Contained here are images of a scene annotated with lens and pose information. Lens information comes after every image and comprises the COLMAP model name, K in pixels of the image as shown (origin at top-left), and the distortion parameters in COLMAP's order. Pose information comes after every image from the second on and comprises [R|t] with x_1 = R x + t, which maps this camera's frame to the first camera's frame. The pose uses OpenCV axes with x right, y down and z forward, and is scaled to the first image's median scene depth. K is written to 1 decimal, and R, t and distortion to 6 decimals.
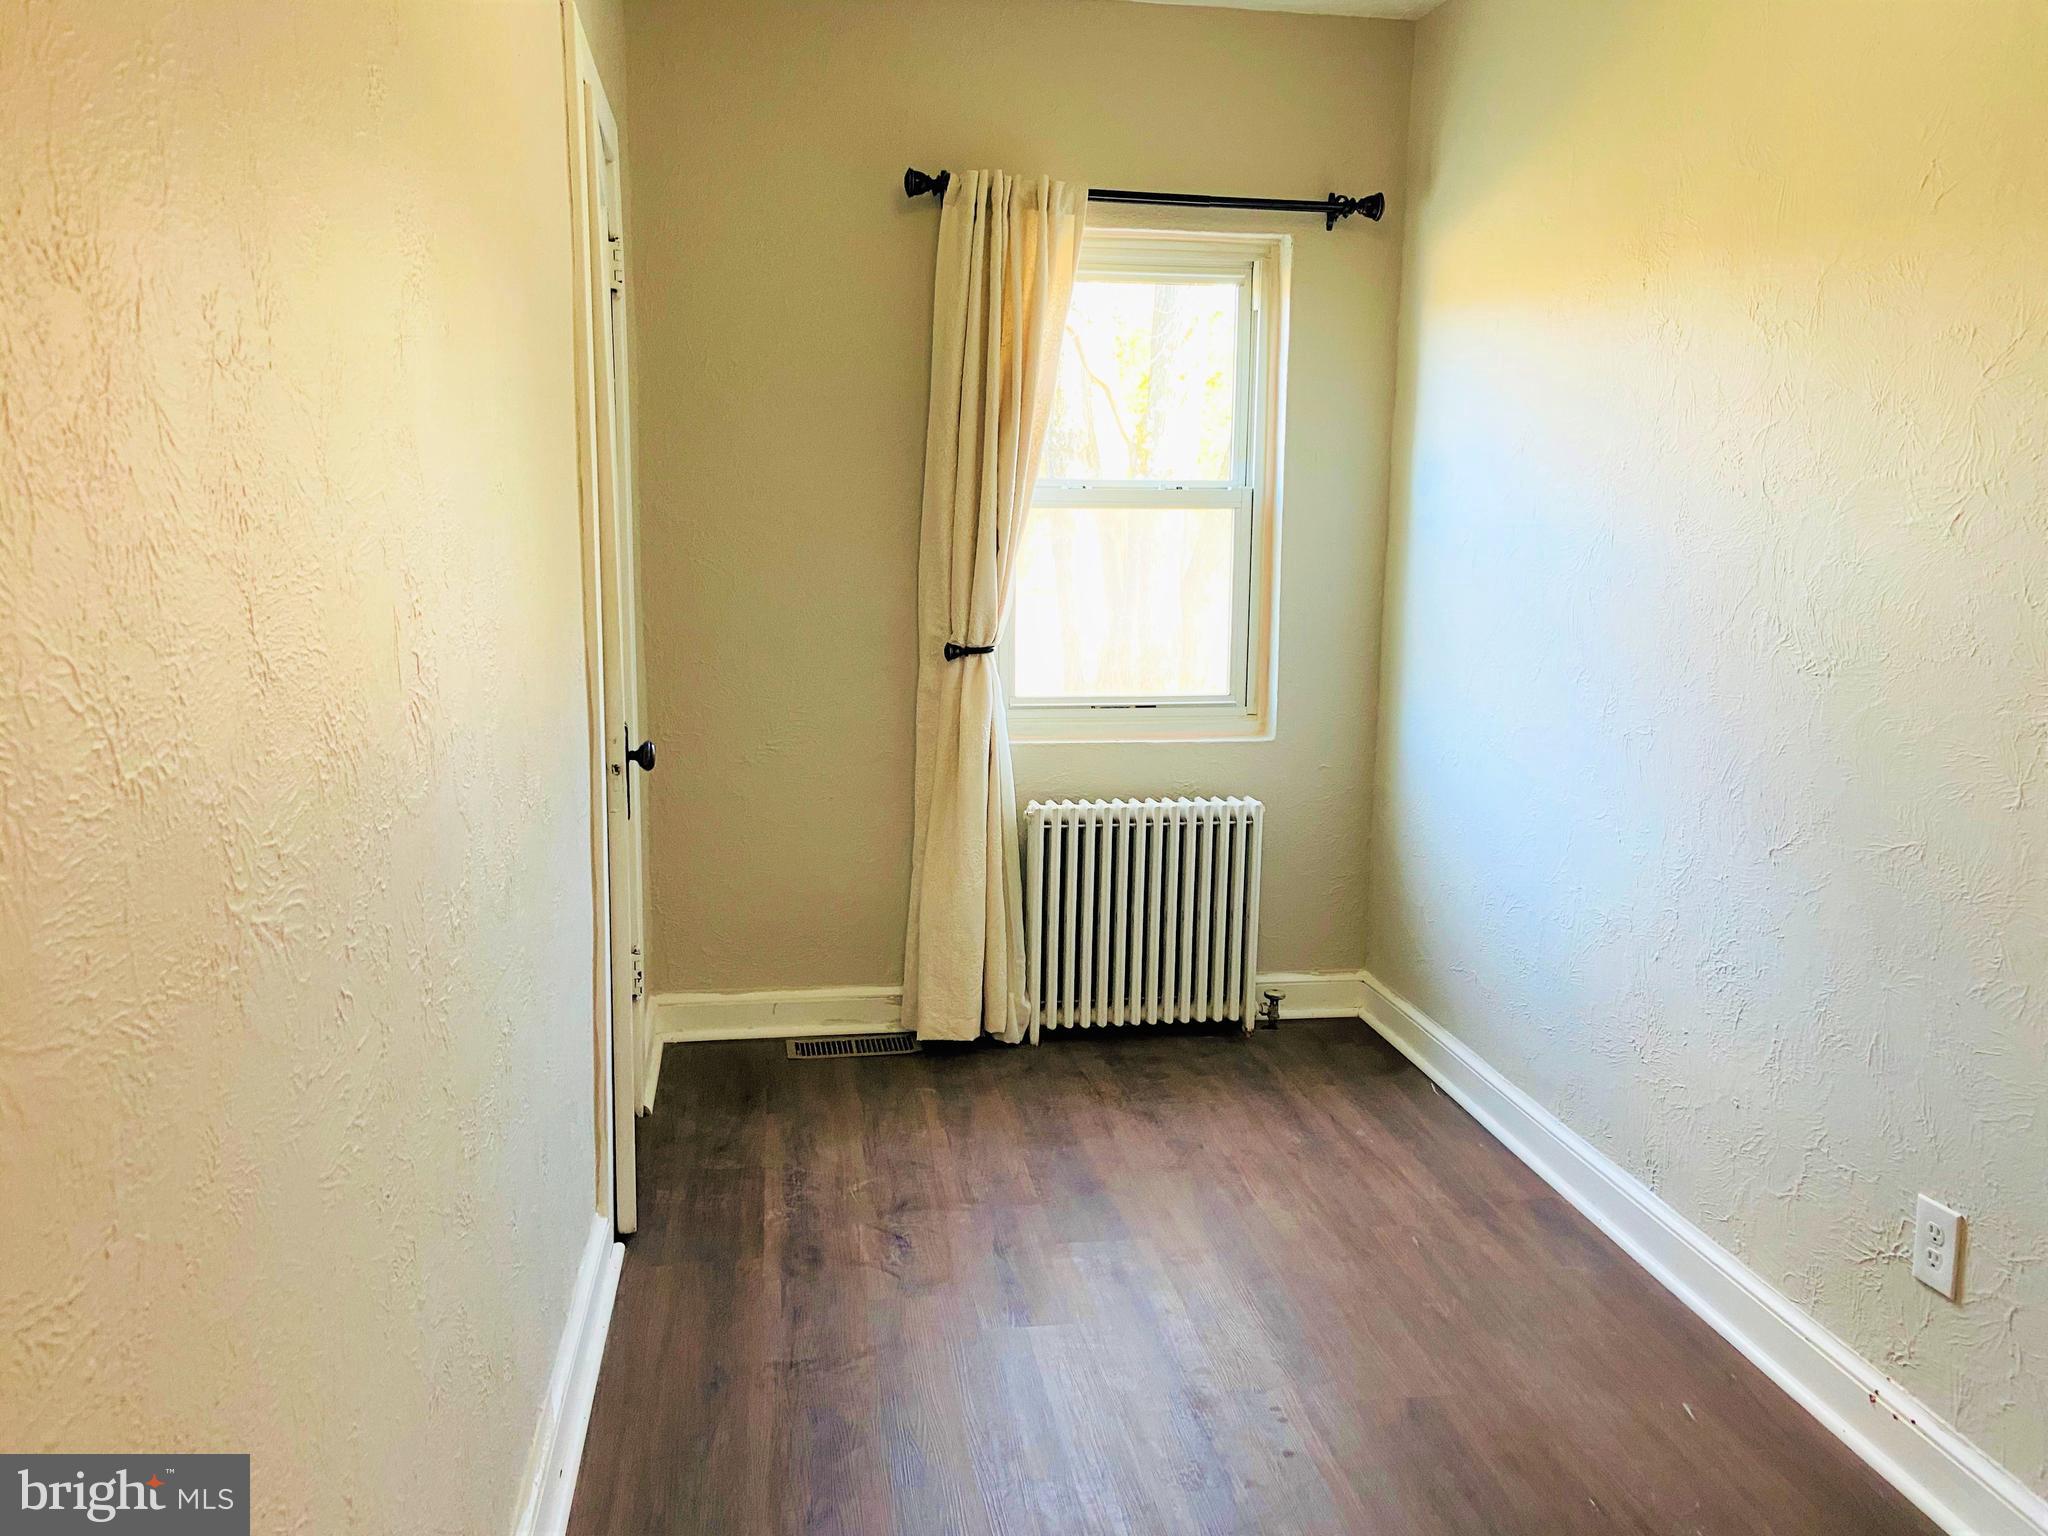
lens RADIAL K [[1537.4, 0, 1026.1], [0, 1537.4, 757.0], [0, 0, 1]] dist [0.121935, -0.152559]
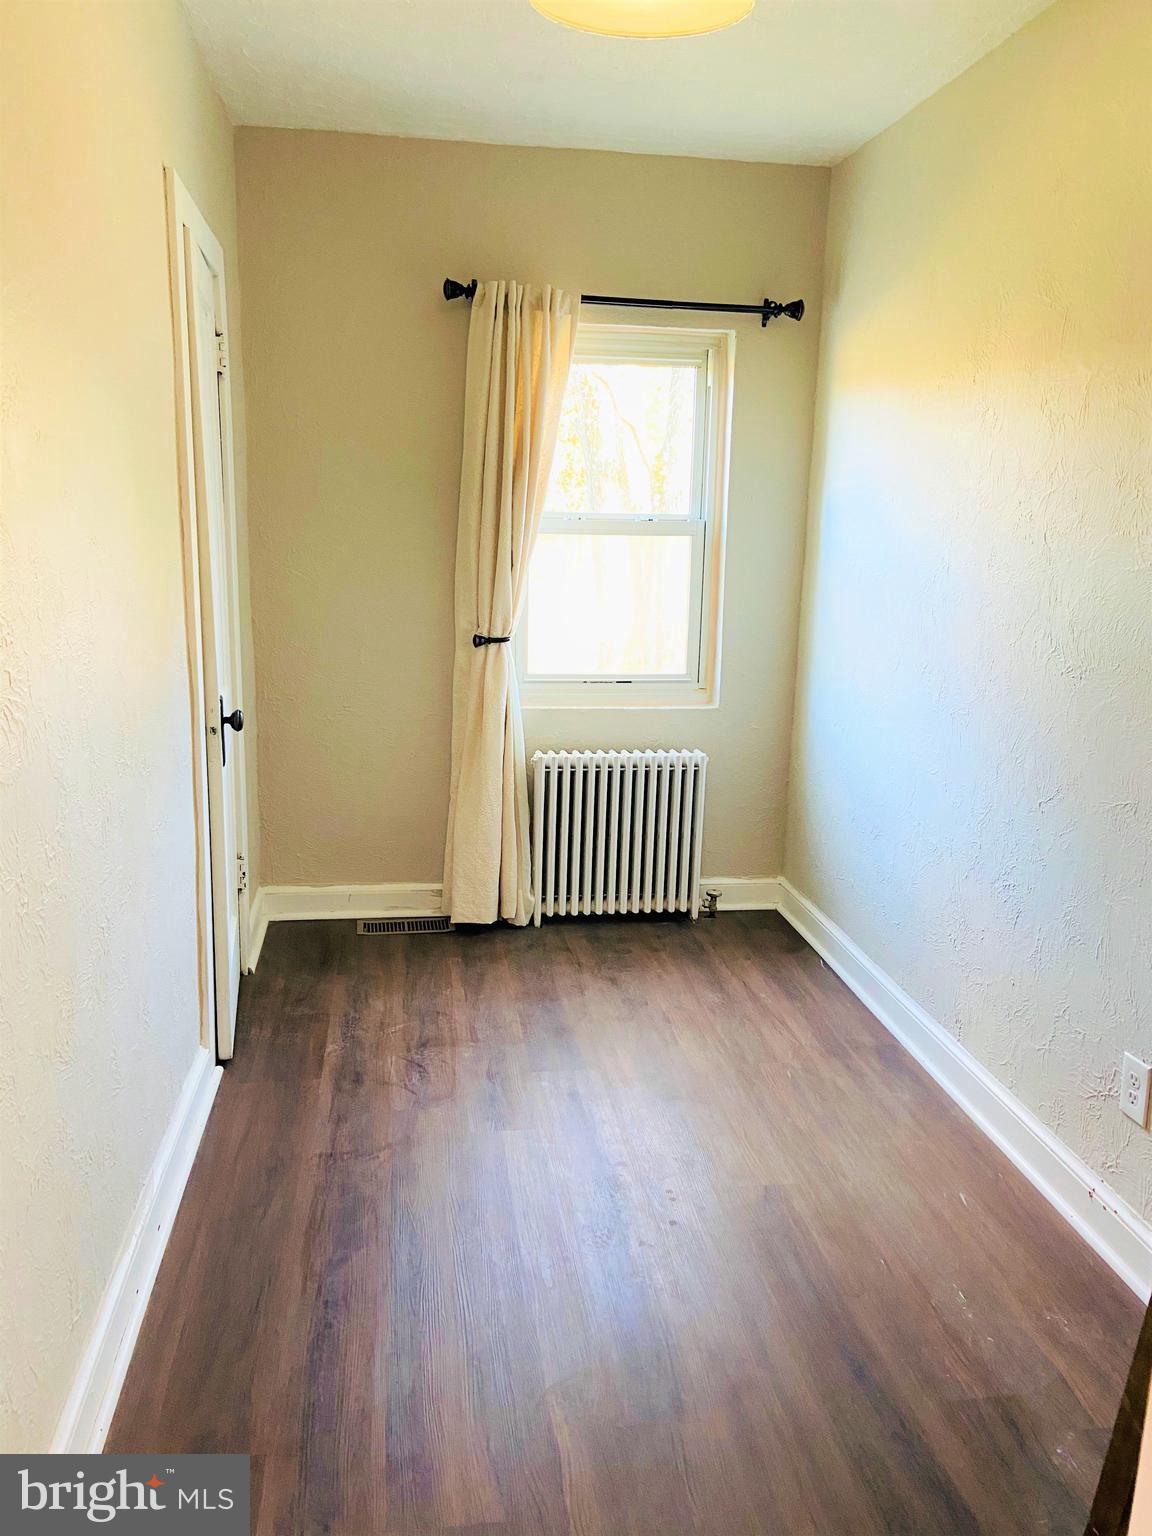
lens RADIAL K [[1153.0, 0, 570.4], [0, 1153.0, 760.2], [0, 0, 1]] dist [0.121935, -0.152559]
pose [[0.999801, 0.014518, -0.013699, 0.050318], [-0.013796, 0.998581, 0.051429, -0.017245], [0.014426, -0.051230, 0.998583, -0.025037]]
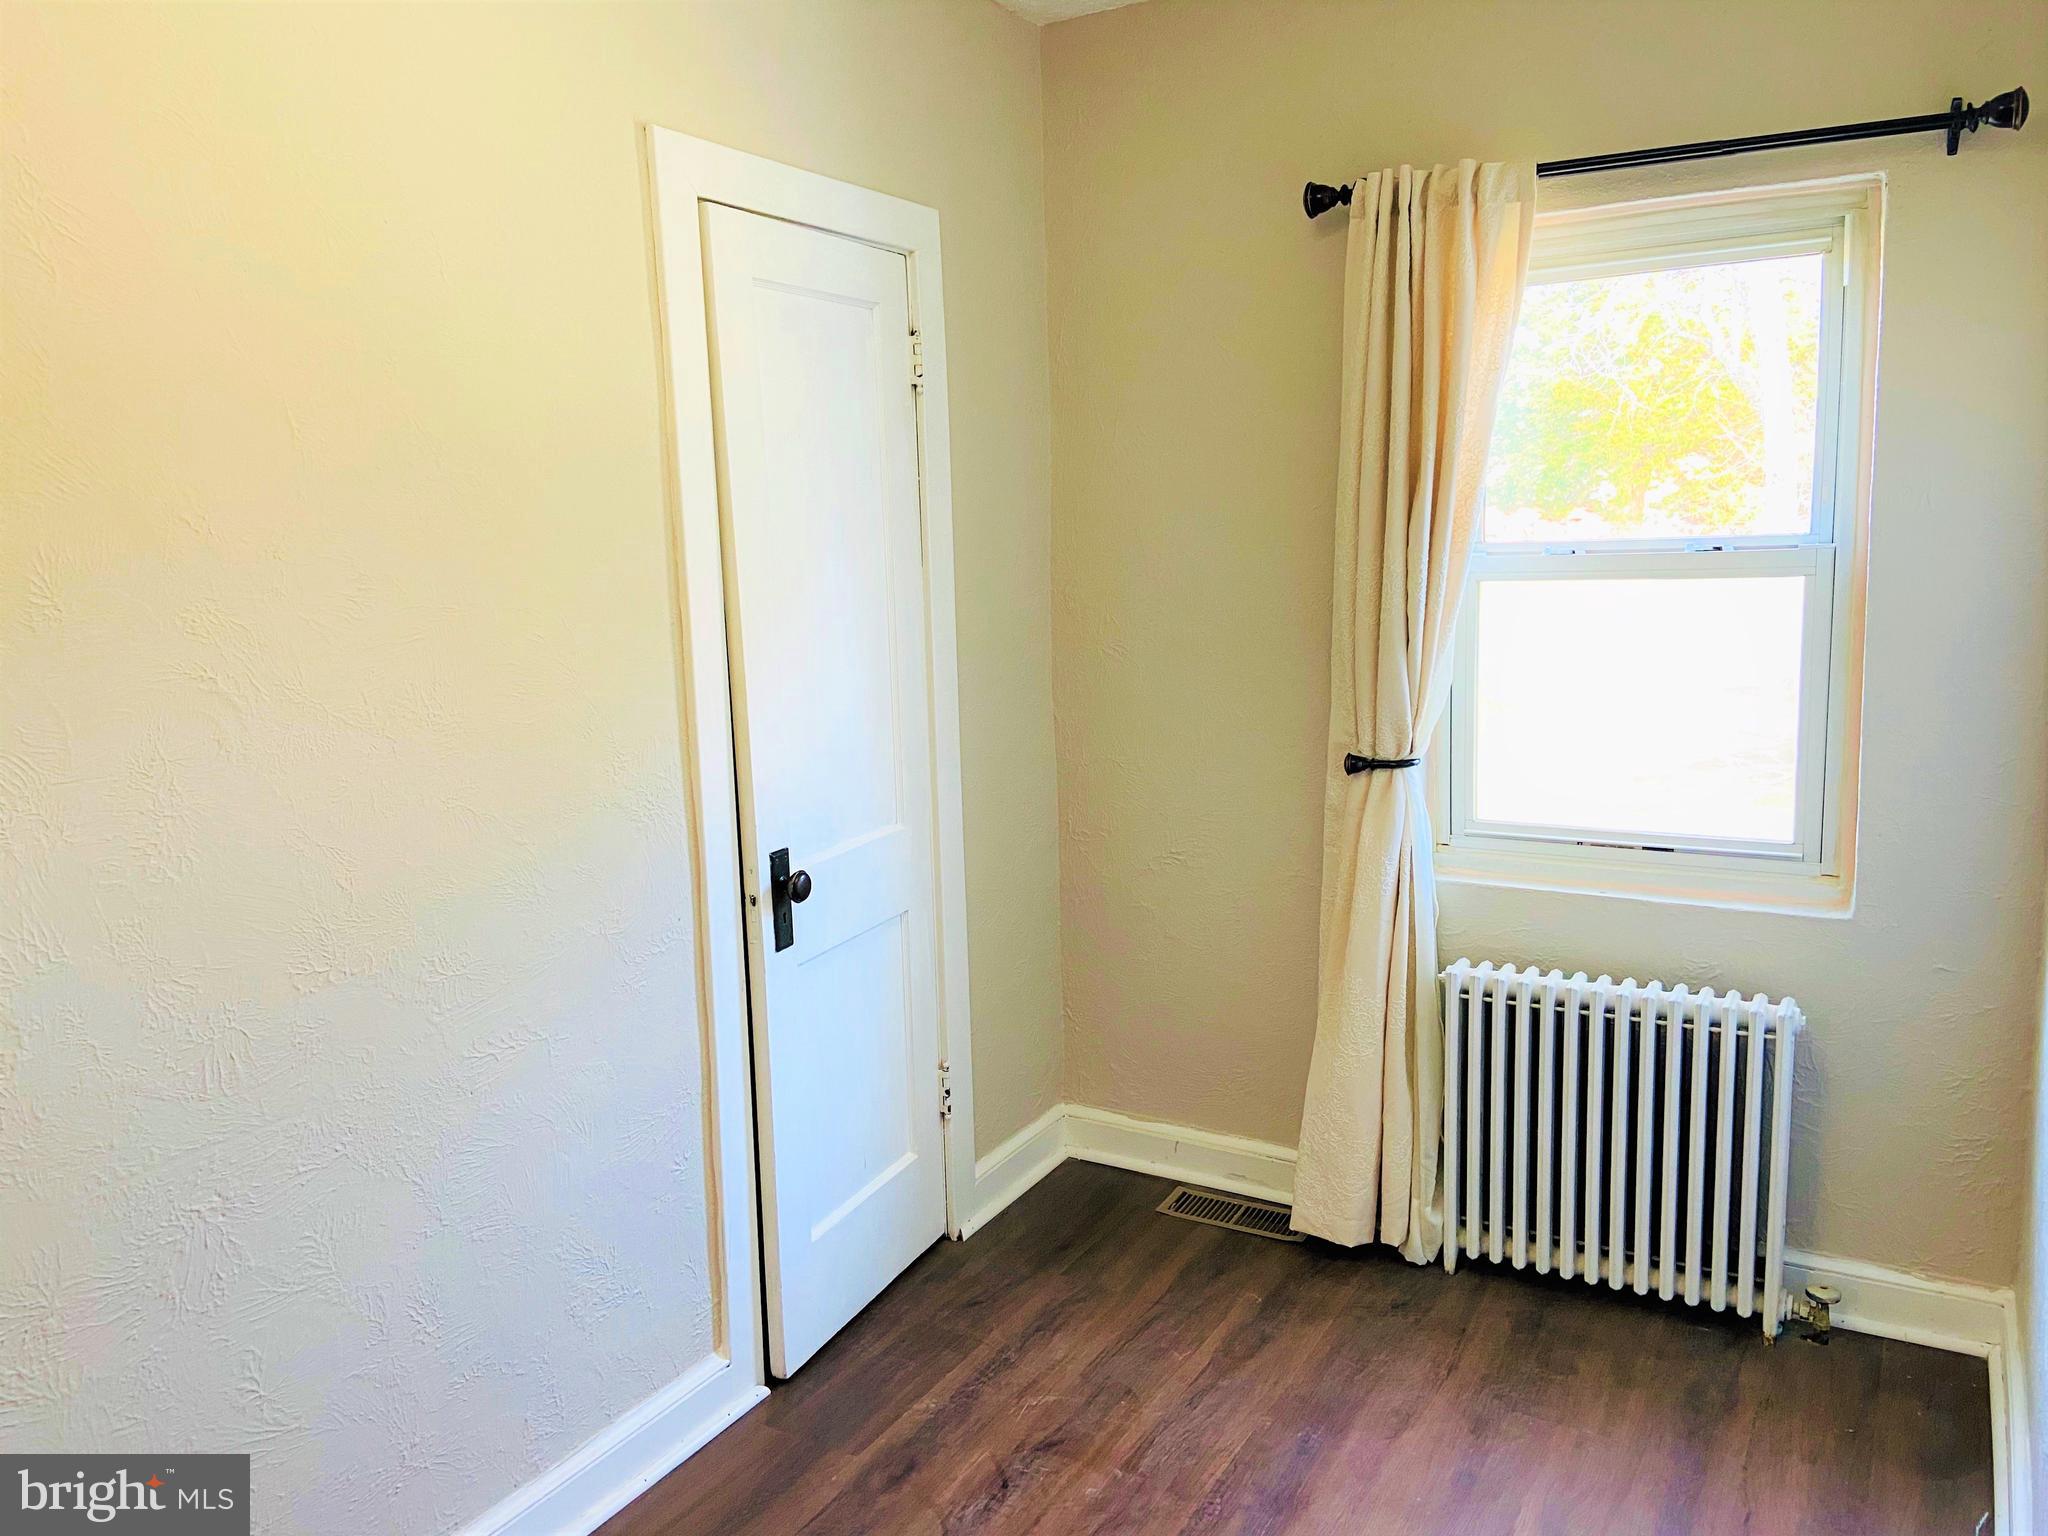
lens RADIAL K [[1537.4, 0, 1021.9], [0, 1537.4, 759.1], [0, 0, 1]] dist [0.121935, -0.152559]
pose [[0.770076, 0.063489, -0.634785, 0.346354], [-0.059811, 0.997838, 0.027242, -0.085668], [0.635142, 0.016989, 0.772209, 0.266882]]
